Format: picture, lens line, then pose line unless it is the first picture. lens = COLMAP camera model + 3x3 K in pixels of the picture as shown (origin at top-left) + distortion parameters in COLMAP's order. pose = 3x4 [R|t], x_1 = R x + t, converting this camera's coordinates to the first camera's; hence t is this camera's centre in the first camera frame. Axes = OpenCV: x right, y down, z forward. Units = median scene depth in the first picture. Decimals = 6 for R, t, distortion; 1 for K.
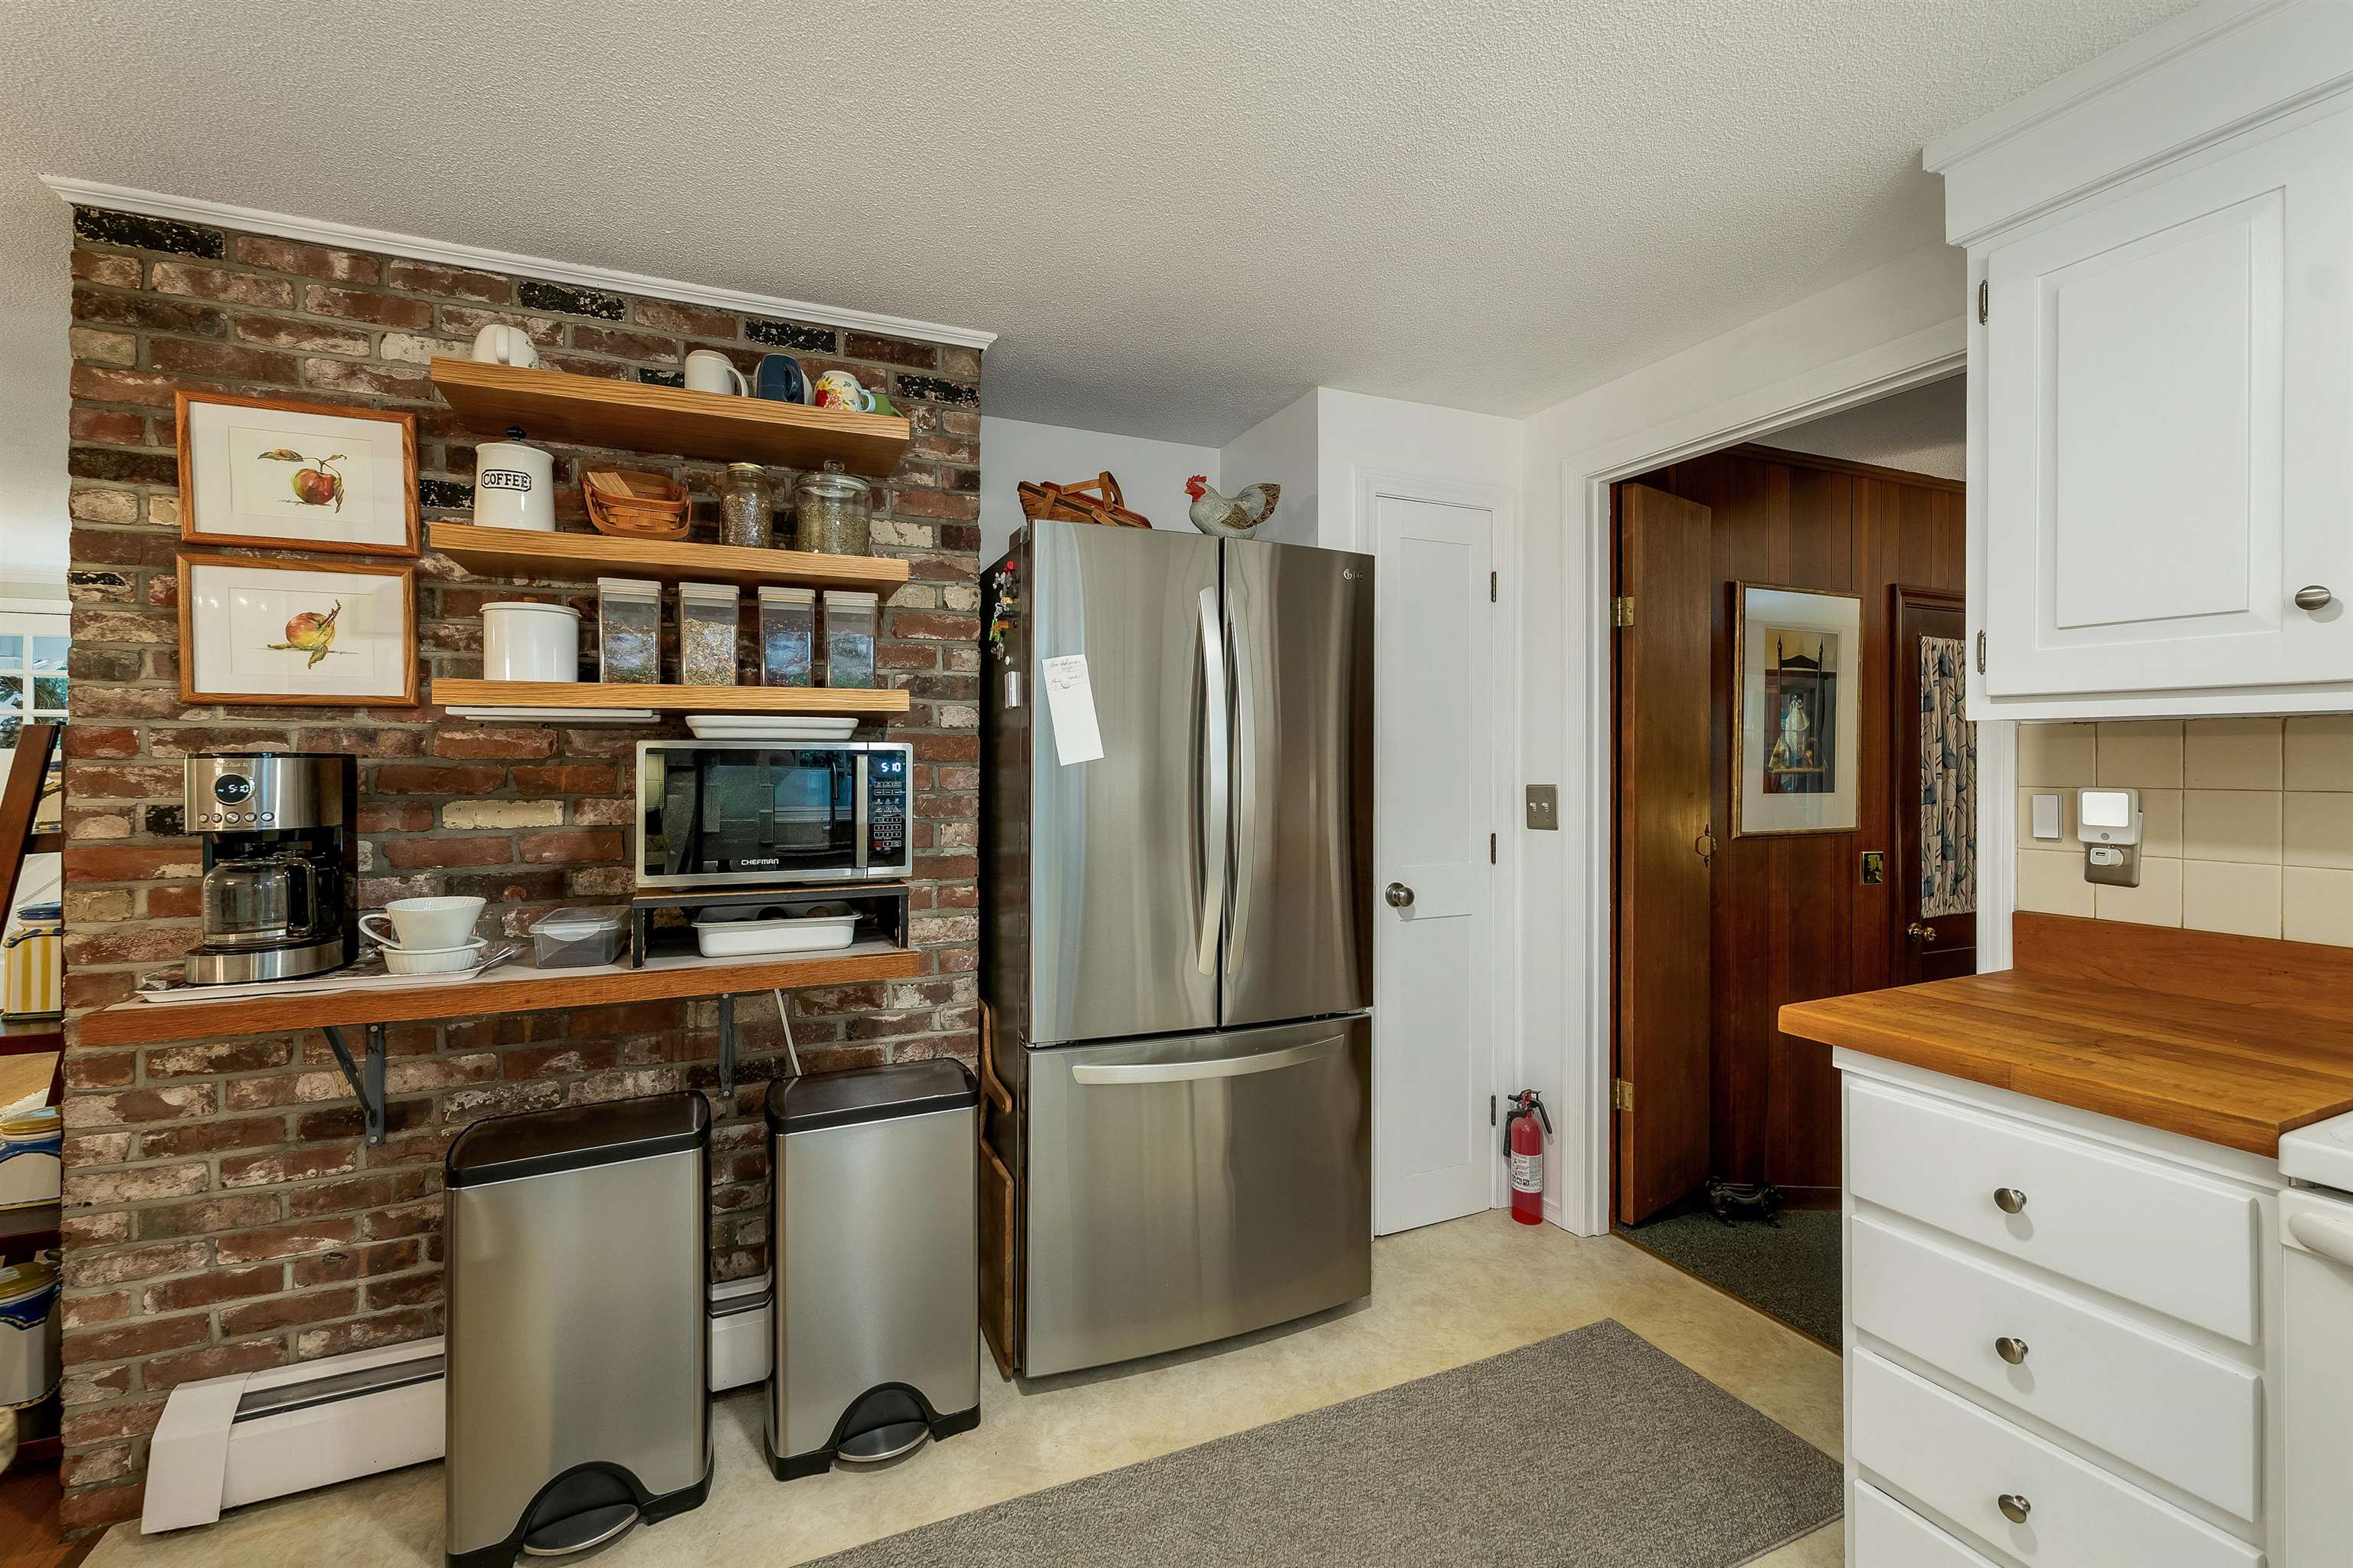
lens RADIAL K [[977.3, 0, 1172.8], [0, 977.3, 766.3], [0, 0, 1]] dist [0.001412, 0.000031]
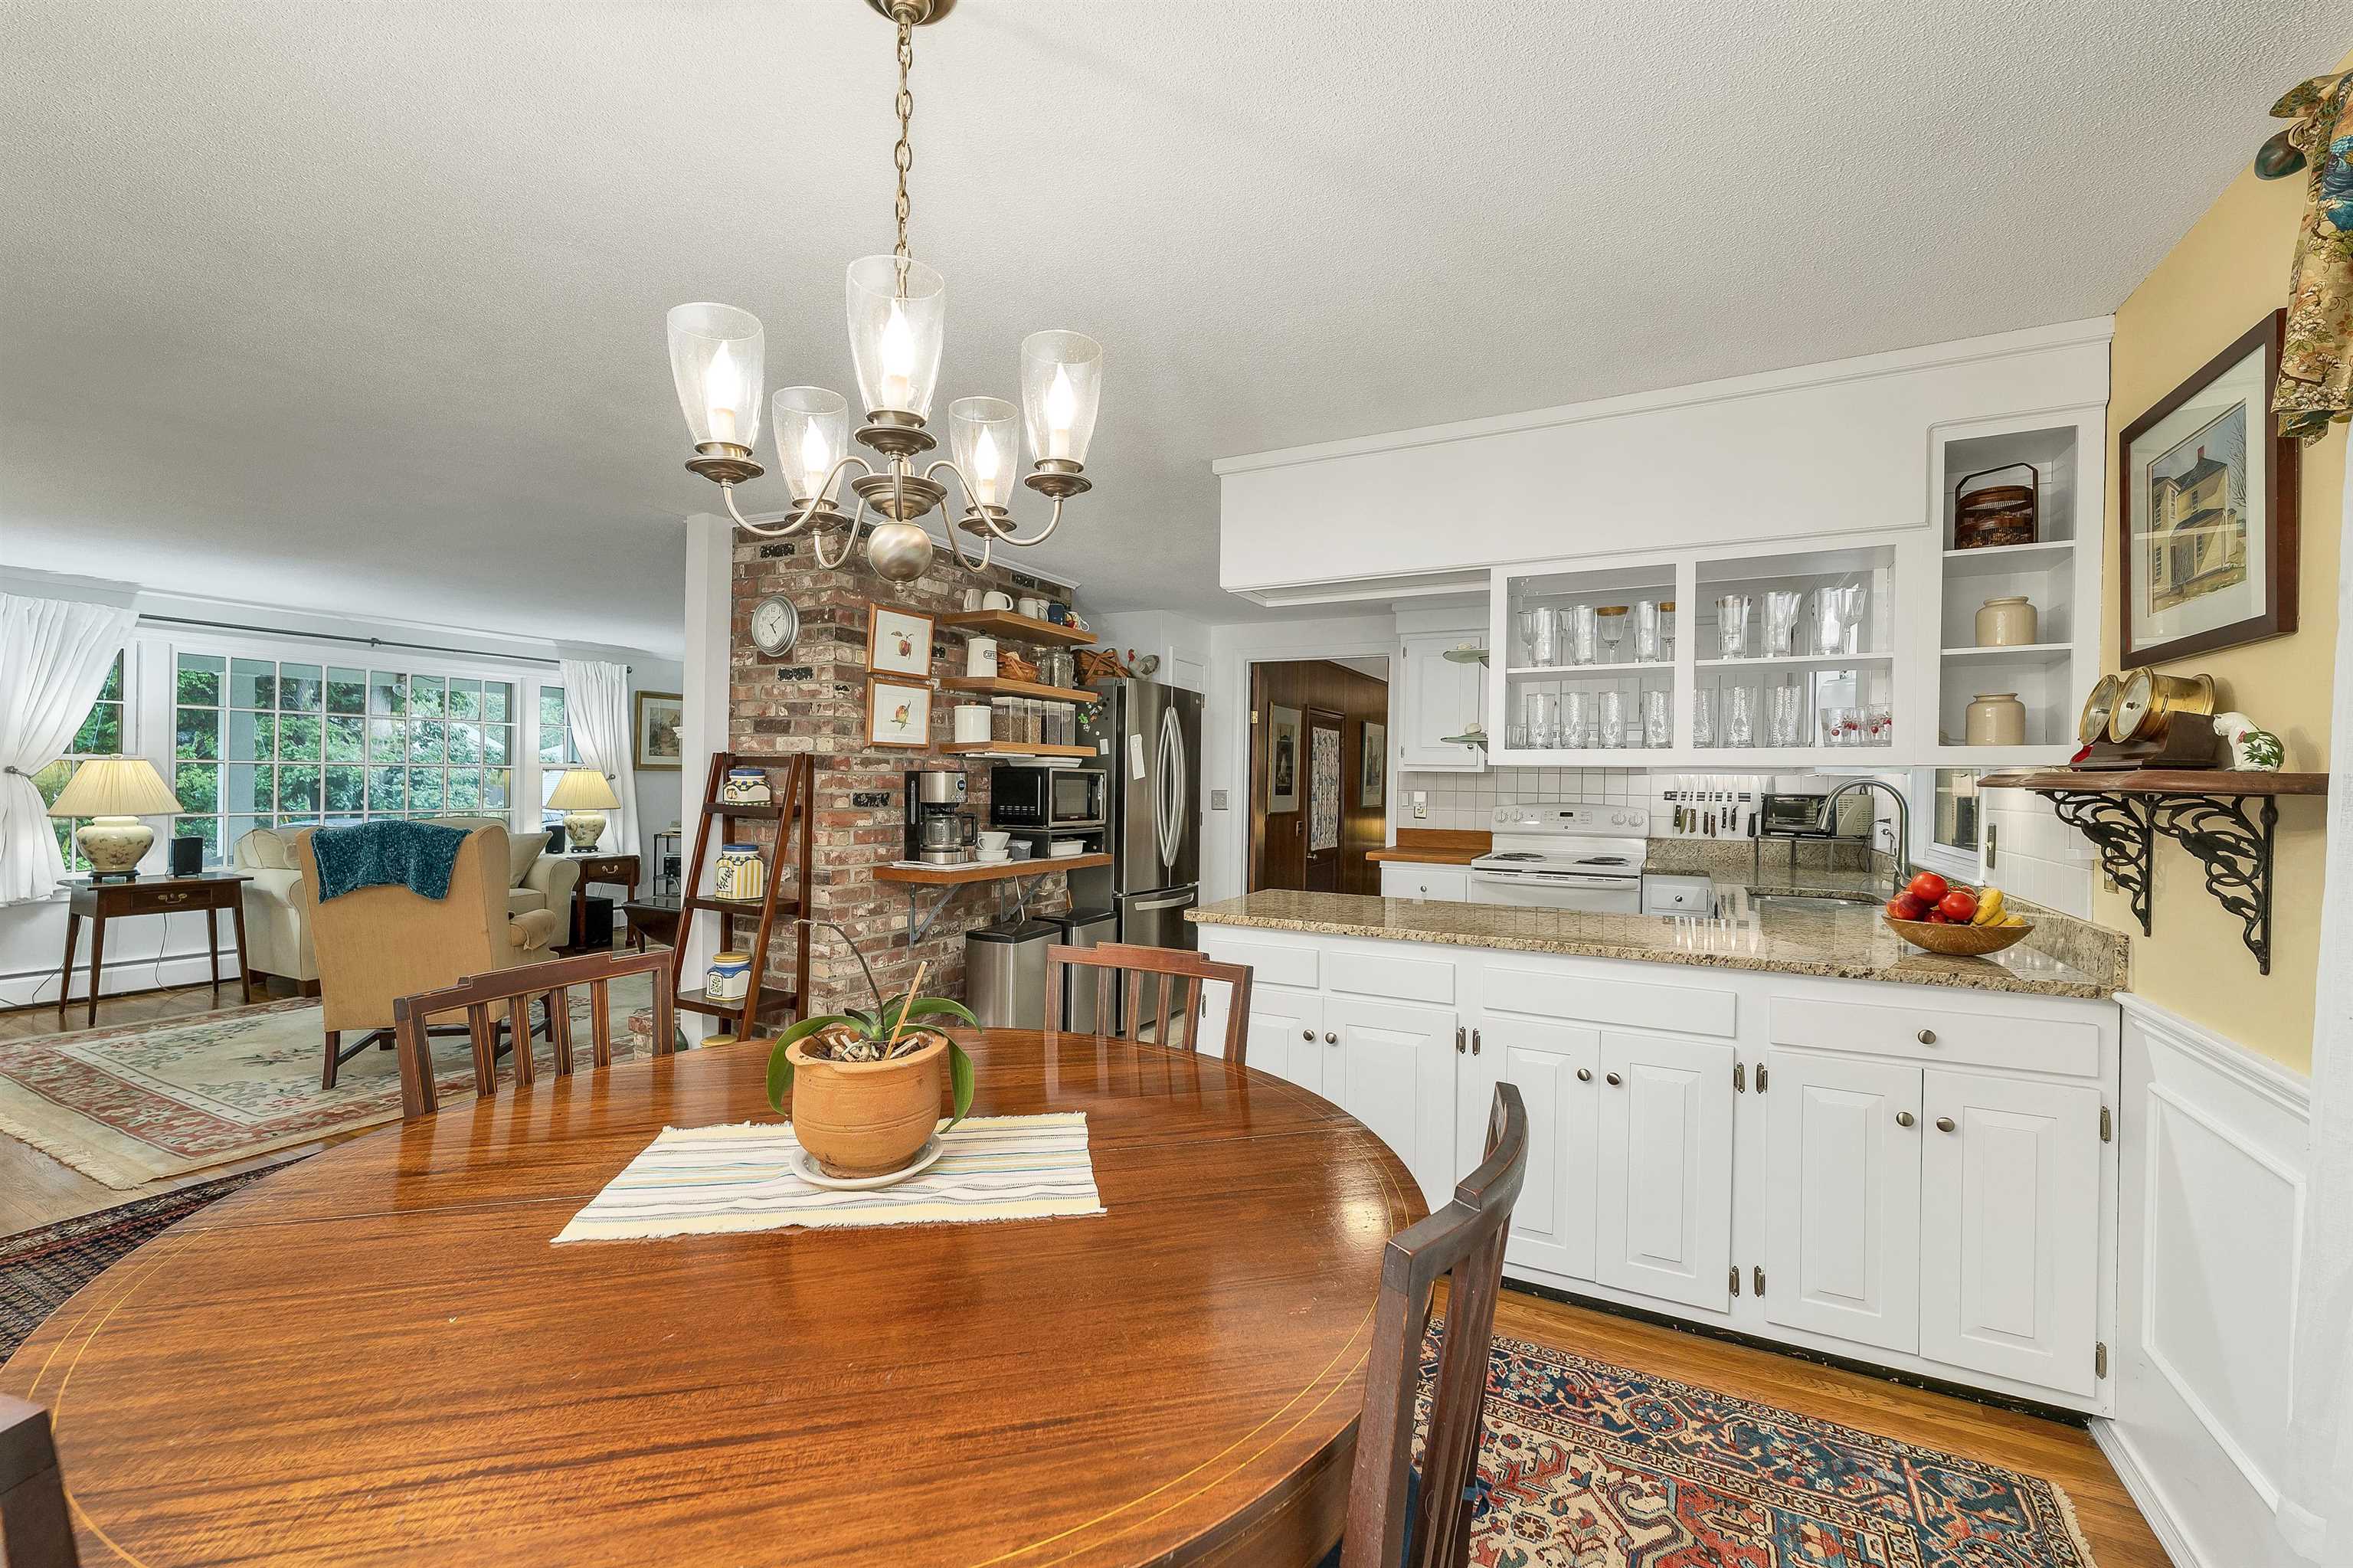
lens RADIAL K [[977.3, 0, 1174.9], [0, 977.3, 778.9], [0, 0, 1]] dist [0.001412, 0.000031]
pose [[0.774640, 0.015990, 0.632201, -1.824704], [-0.015693, 0.999858, -0.006061, 0.011567], [-0.632208, -0.005226, 0.774781, -1.103723]]
